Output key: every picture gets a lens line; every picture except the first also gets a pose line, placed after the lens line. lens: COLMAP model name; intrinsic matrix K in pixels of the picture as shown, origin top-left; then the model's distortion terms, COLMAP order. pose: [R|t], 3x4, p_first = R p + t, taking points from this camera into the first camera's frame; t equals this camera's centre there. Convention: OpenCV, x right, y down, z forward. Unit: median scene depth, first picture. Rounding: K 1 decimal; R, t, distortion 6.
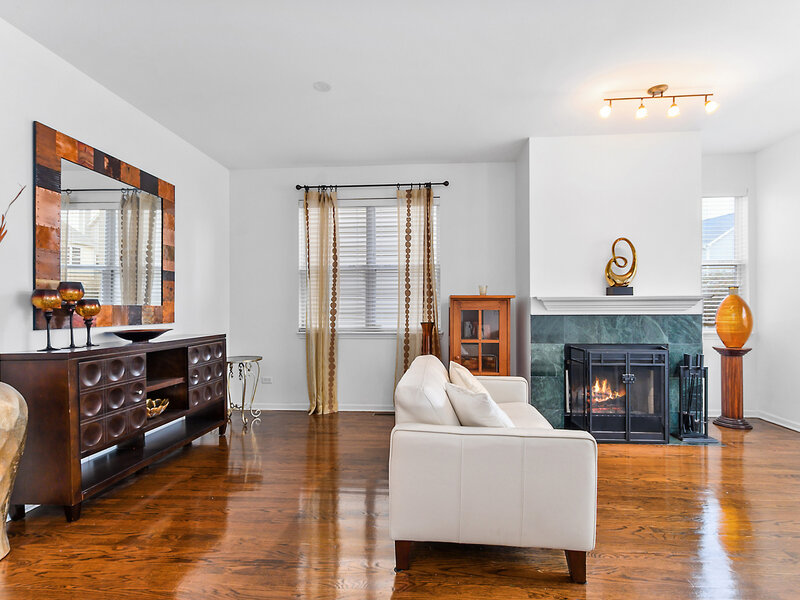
lens RADIAL K [[399.9, 0, 405.0], [0, 399.9, 309.6], [0, 0, 1]] dist [0.017078, -0.006183]
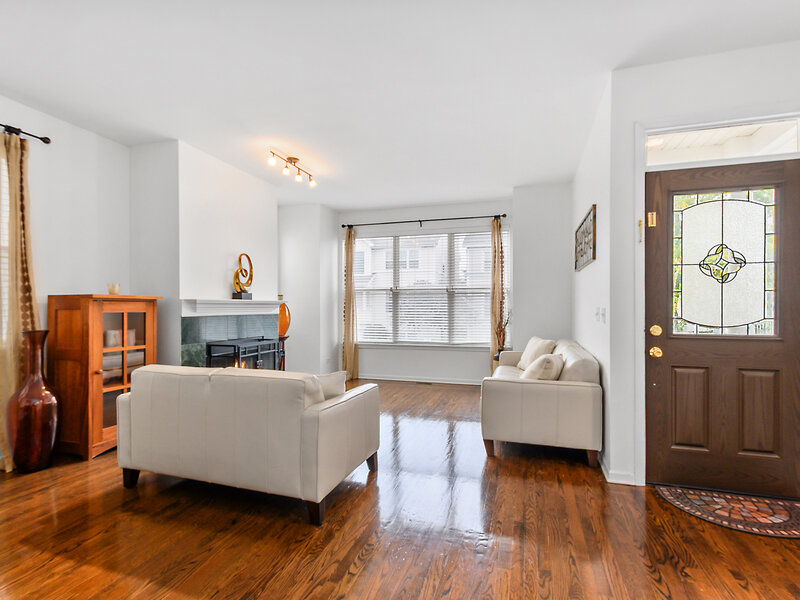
lens RADIAL K [[399.9, 0, 405.0], [0, 399.9, 309.6], [0, 0, 1]] dist [0.017078, -0.006183]
pose [[0.225211, -0.002331, 0.974307, -0.559547], [0.001488, 0.999997, 0.002049, -0.005946], [-0.974309, 0.000988, 0.225214, 0.228233]]
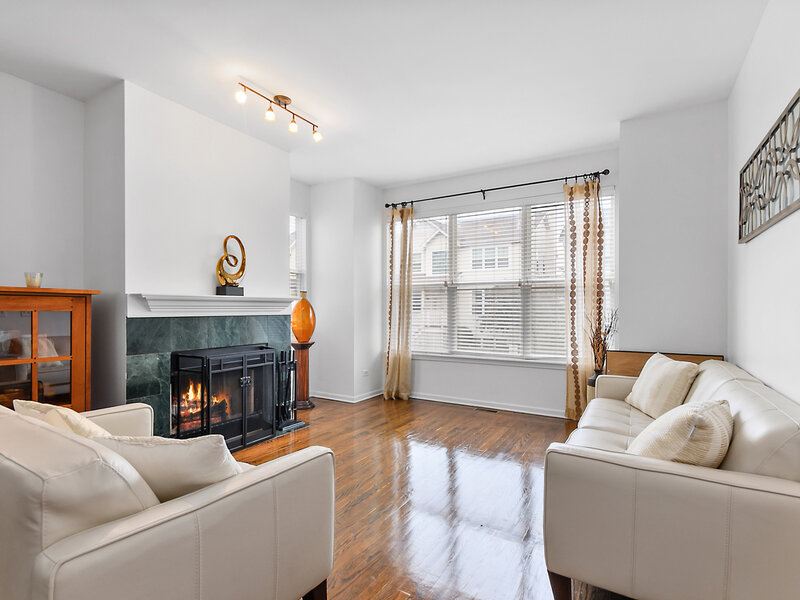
lens RADIAL K [[399.9, 0, 405.0], [0, 399.9, 309.6], [0, 0, 1]] dist [0.017078, -0.006183]
pose [[0.445908, 0.003270, 0.895073, -0.131442], [-0.002015, 0.999994, -0.002649, -0.000518], [-0.895077, -0.000622, 0.445912, 0.203483]]
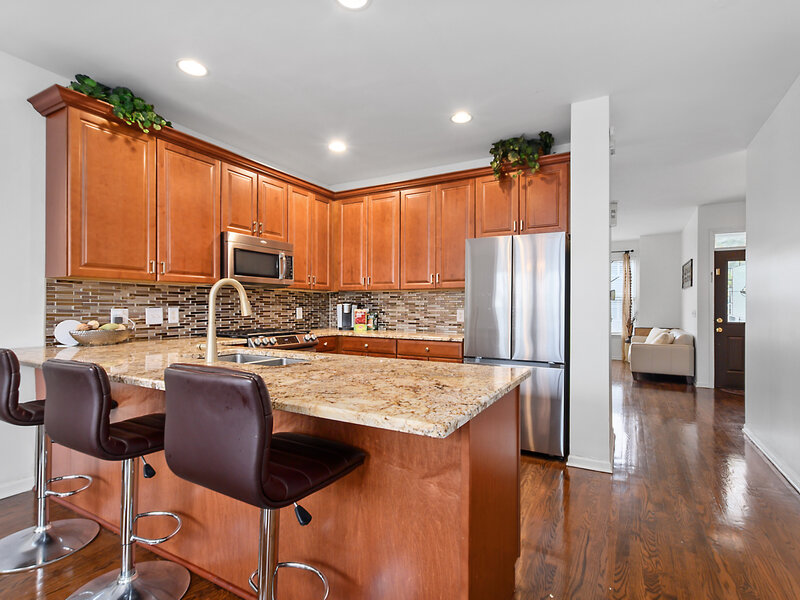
lens RADIAL K [[399.9, 0, 405.0], [0, 399.9, 309.6], [0, 0, 1]] dist [0.017078, -0.006183]
pose [[0.428884, -0.002809, 0.903355, -1.781994], [0.002071, 0.999996, 0.002126, -0.017252], [-0.903357, 0.000959, 0.428888, 0.405580]]
